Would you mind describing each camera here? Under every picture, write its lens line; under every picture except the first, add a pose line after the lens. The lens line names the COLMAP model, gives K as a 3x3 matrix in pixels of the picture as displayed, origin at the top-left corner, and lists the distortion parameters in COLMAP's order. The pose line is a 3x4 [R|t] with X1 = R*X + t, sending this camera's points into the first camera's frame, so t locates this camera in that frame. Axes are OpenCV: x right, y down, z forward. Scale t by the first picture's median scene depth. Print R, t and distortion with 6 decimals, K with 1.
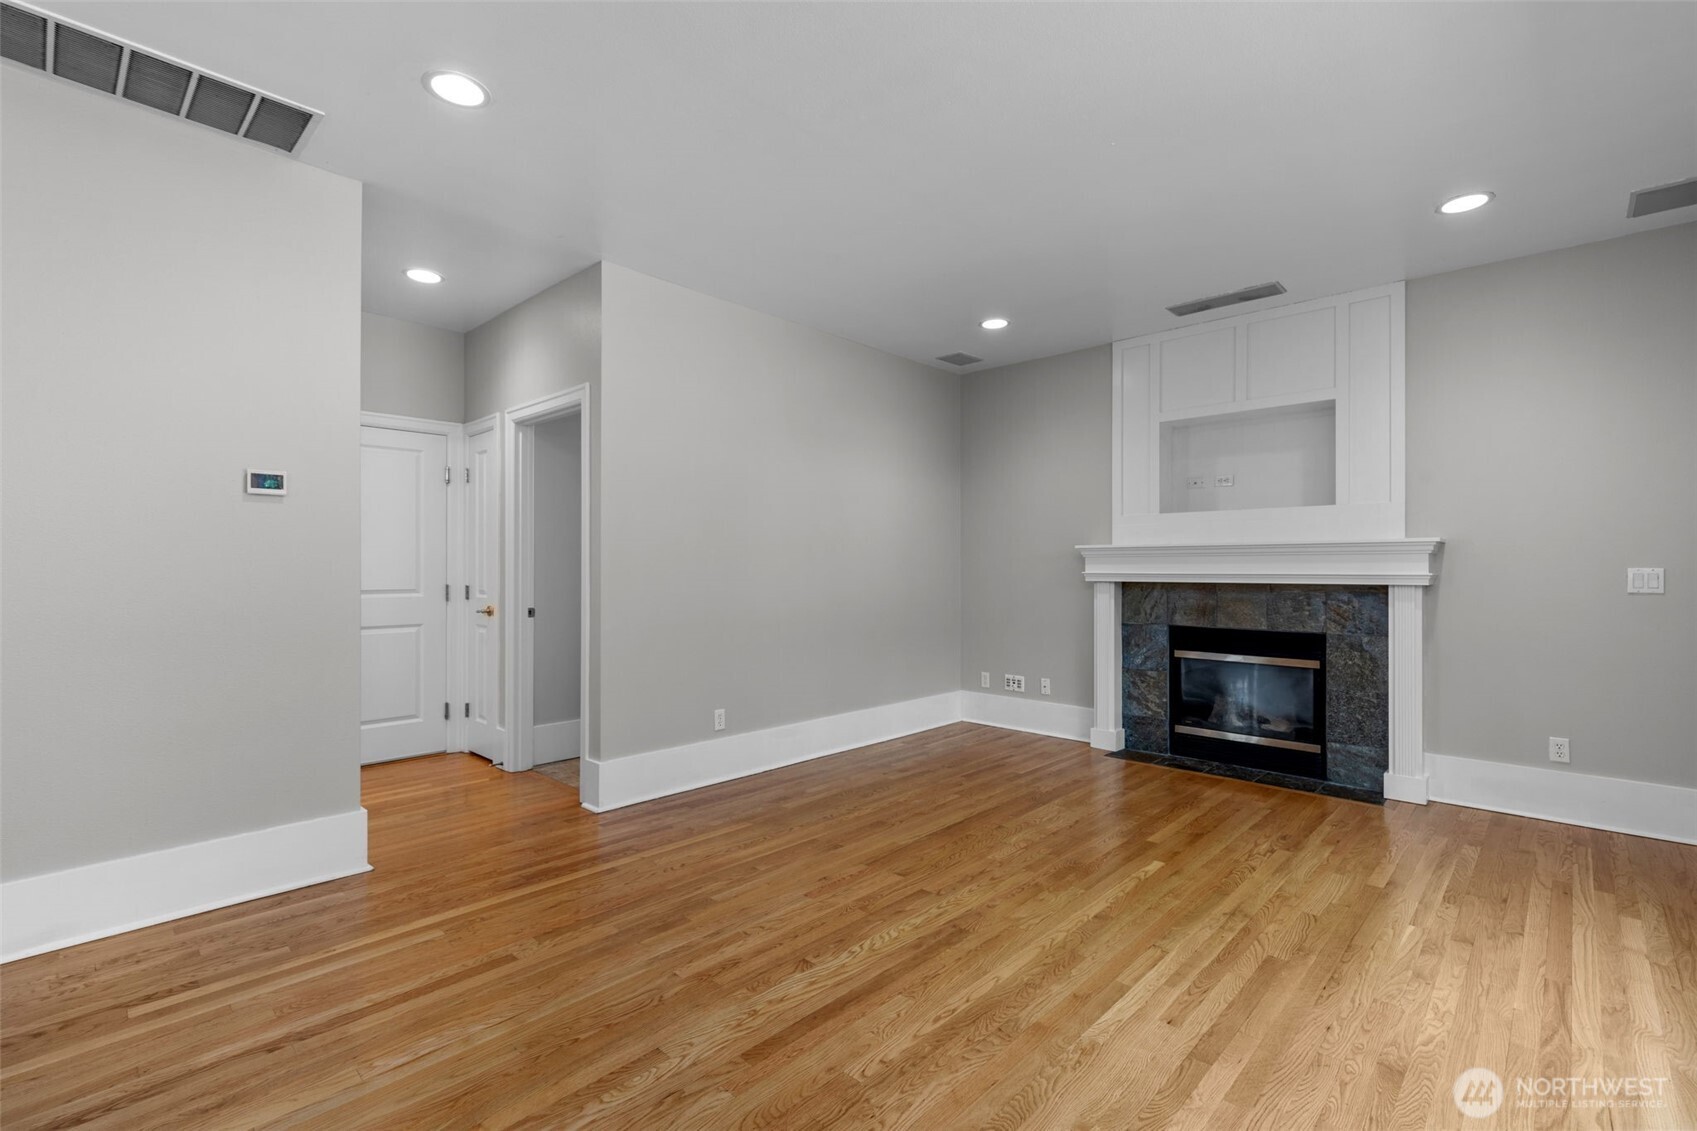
lens RADIAL K [[760.3, 0, 863.6], [0, 760.3, 563.2], [0, 0, 1]] dist [0.002341, -0.000594]
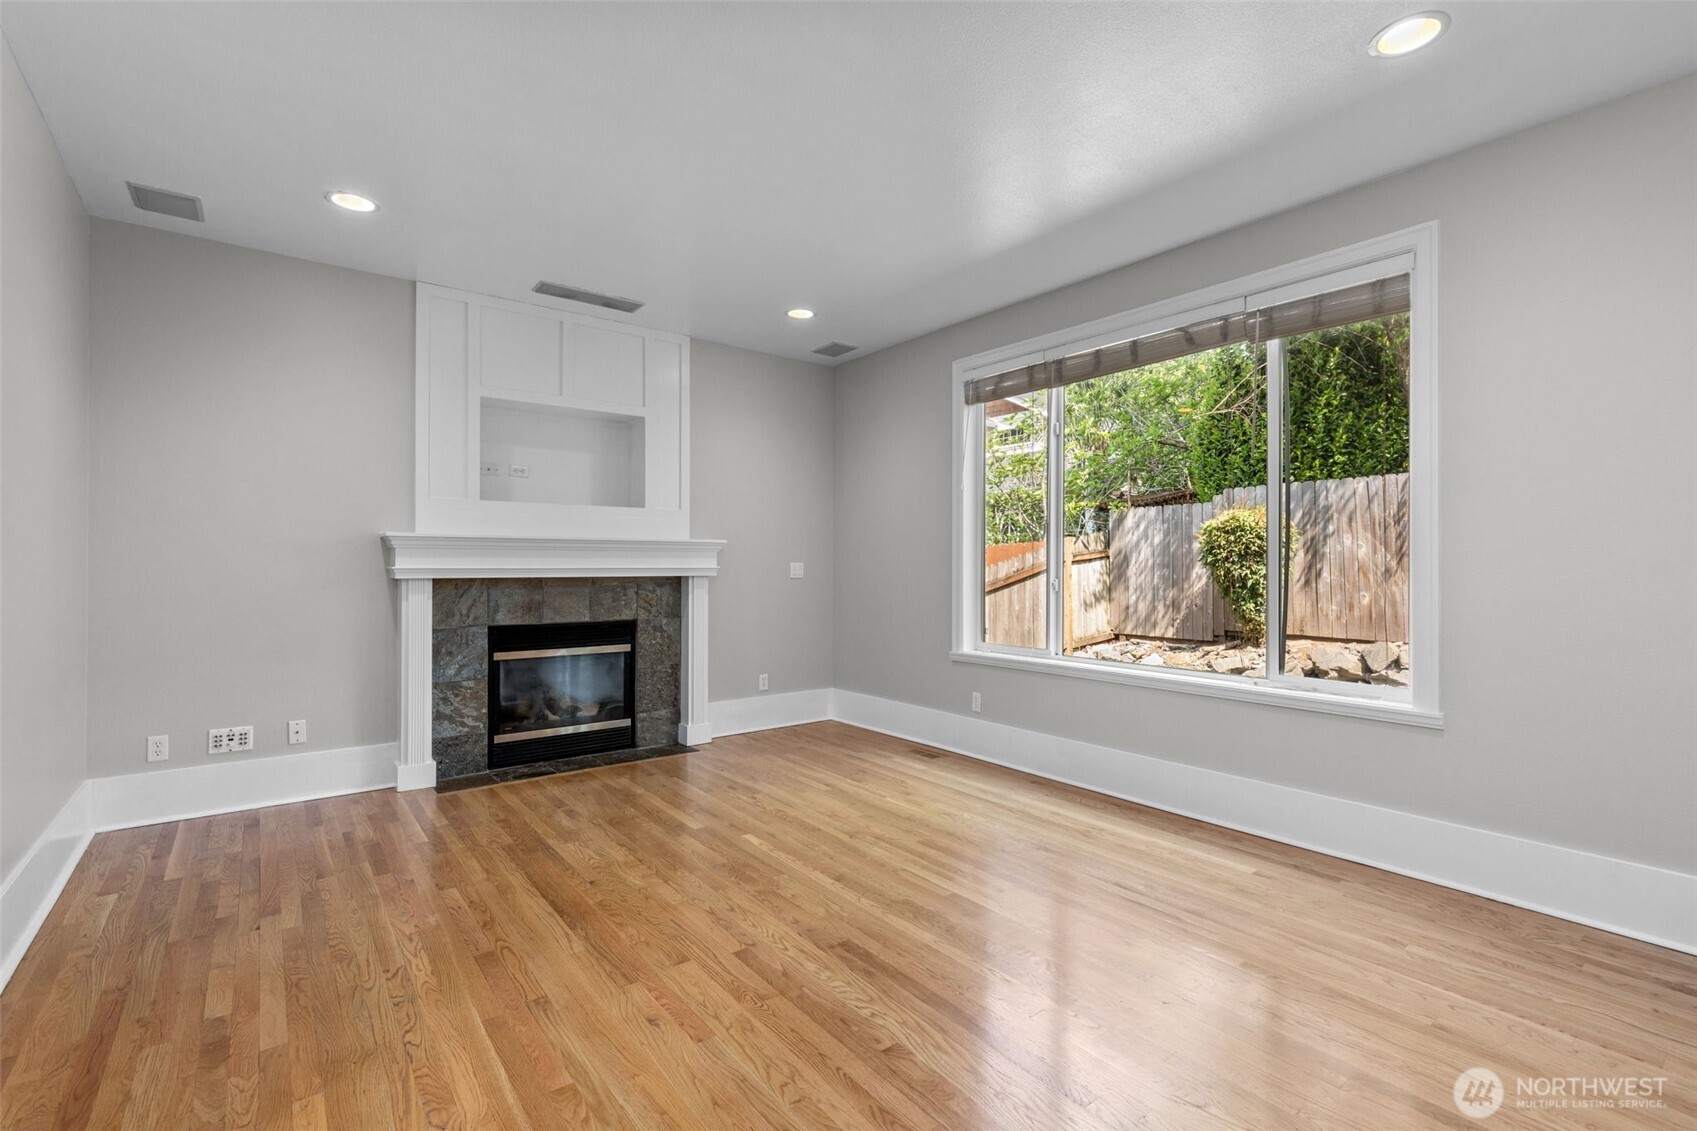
lens RADIAL K [[760.3, 0, 862.3], [0, 760.3, 564.3], [0, 0, 1]] dist [0.002341, -0.000594]
pose [[0.155594, -0.001846, 0.987819, -0.477872], [-0.009099, 0.999953, 0.003301, 0.002036], [-0.987779, -0.009502, 0.155570, 0.492458]]
